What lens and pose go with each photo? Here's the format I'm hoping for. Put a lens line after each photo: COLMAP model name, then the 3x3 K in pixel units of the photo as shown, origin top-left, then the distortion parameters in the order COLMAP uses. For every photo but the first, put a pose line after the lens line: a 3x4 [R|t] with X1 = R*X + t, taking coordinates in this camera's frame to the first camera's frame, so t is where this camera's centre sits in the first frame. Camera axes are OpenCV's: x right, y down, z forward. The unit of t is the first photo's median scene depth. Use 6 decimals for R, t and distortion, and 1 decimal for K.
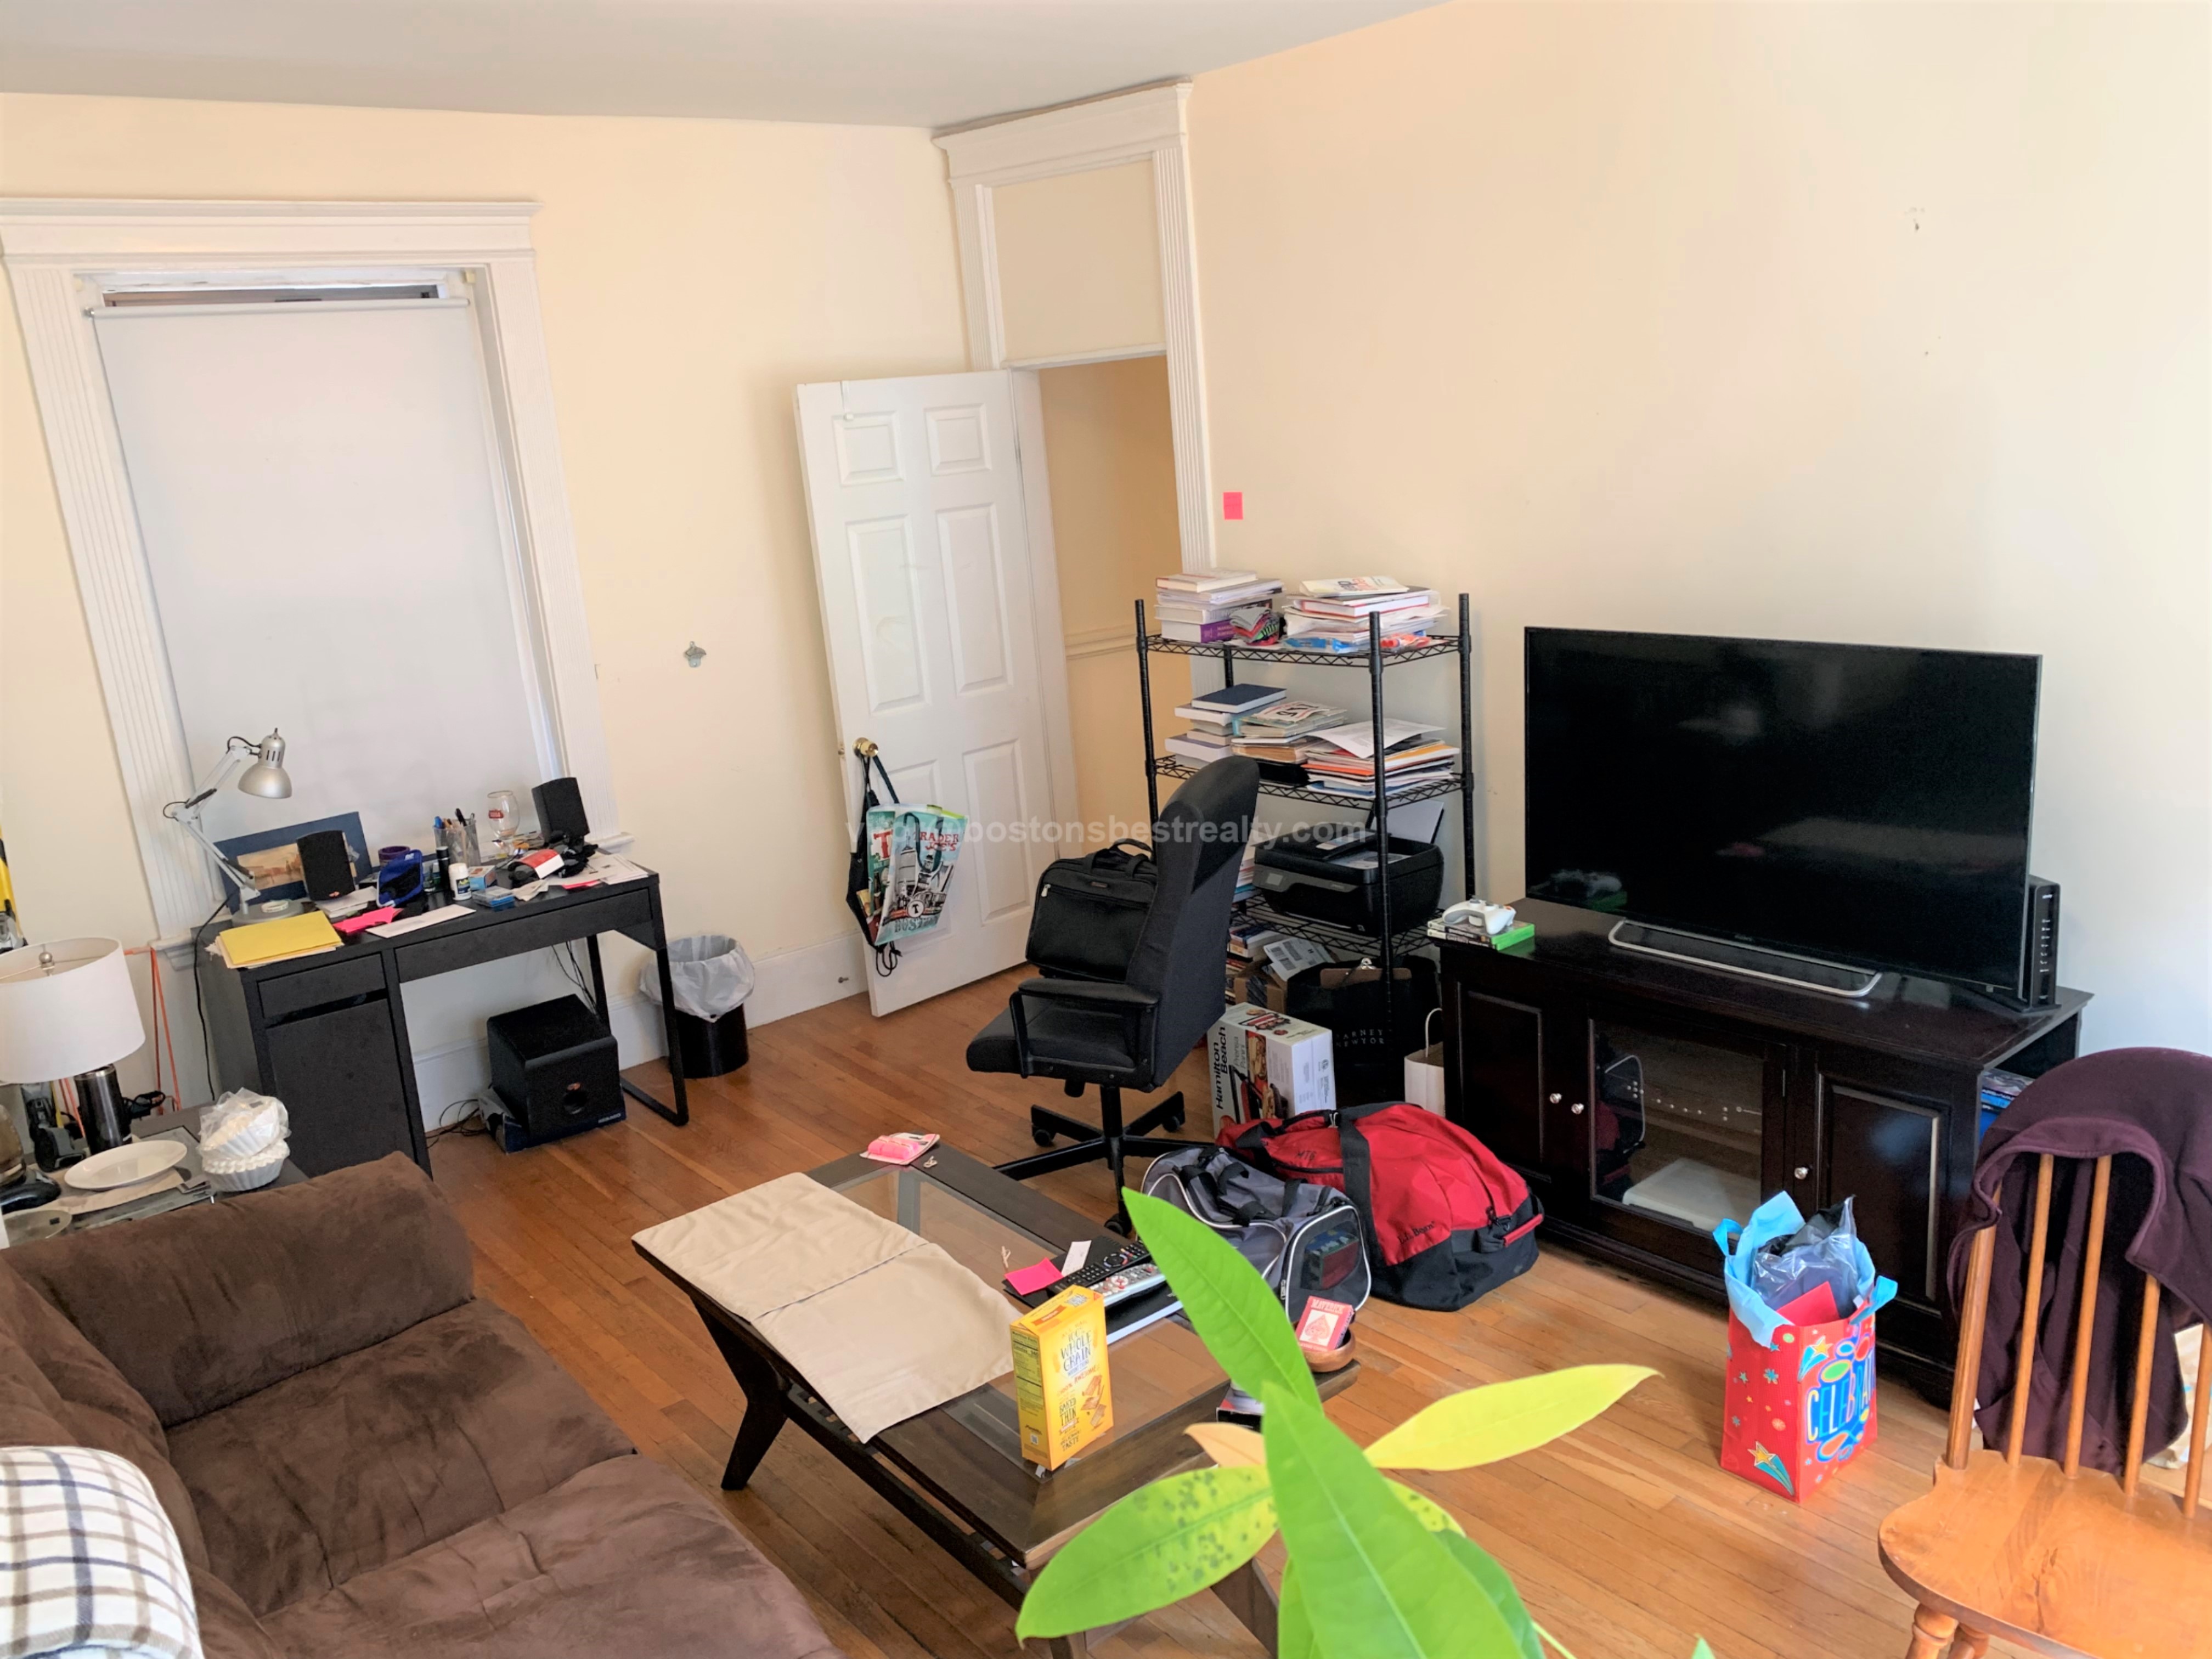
lens RADIAL K [[1710.9, 0, 1104.8], [0, 1710.9, 828.5], [0, 0, 1]] dist [0.056339, -0.052804]
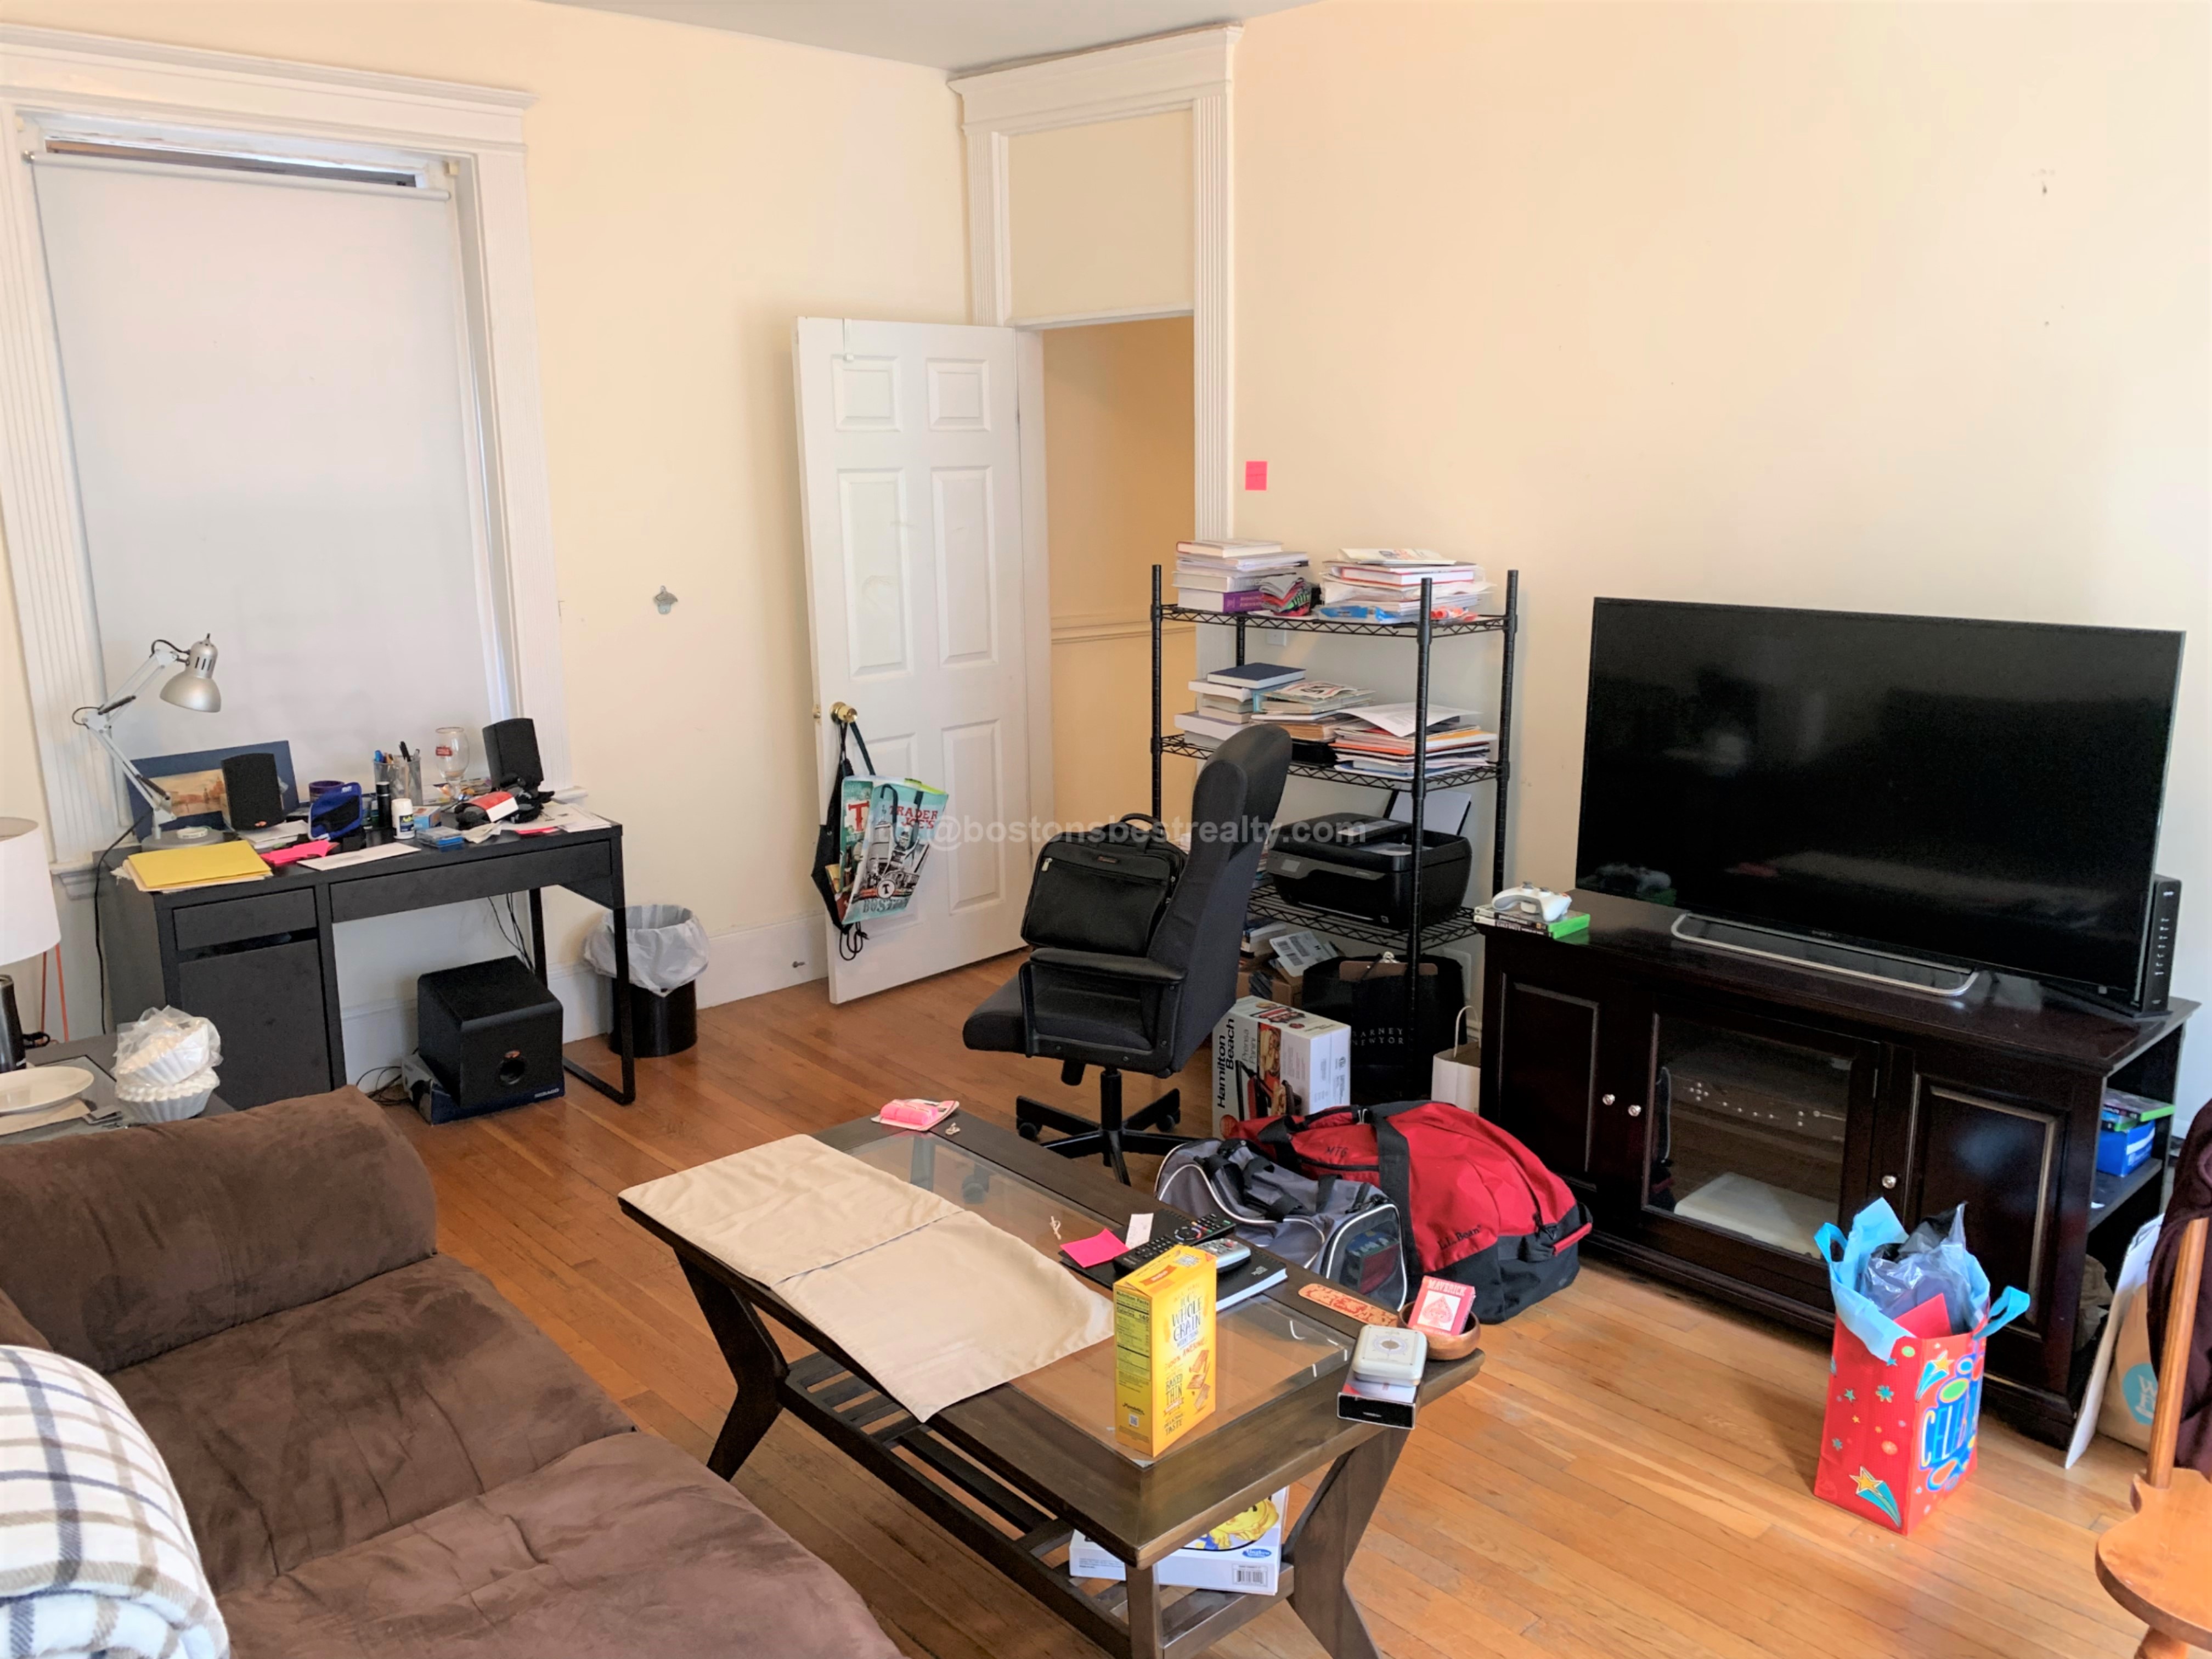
lens RADIAL K [[1710.9, 0, 1109.0], [0, 1710.9, 829.4], [0, 0, 1]] dist [0.056339, -0.052804]
pose [[0.996225, 0.055168, 0.067027, -0.077792], [-0.053157, 0.998092, -0.031423, 0.054121], [-0.068632, 0.027741, 0.997256, 0.084050]]
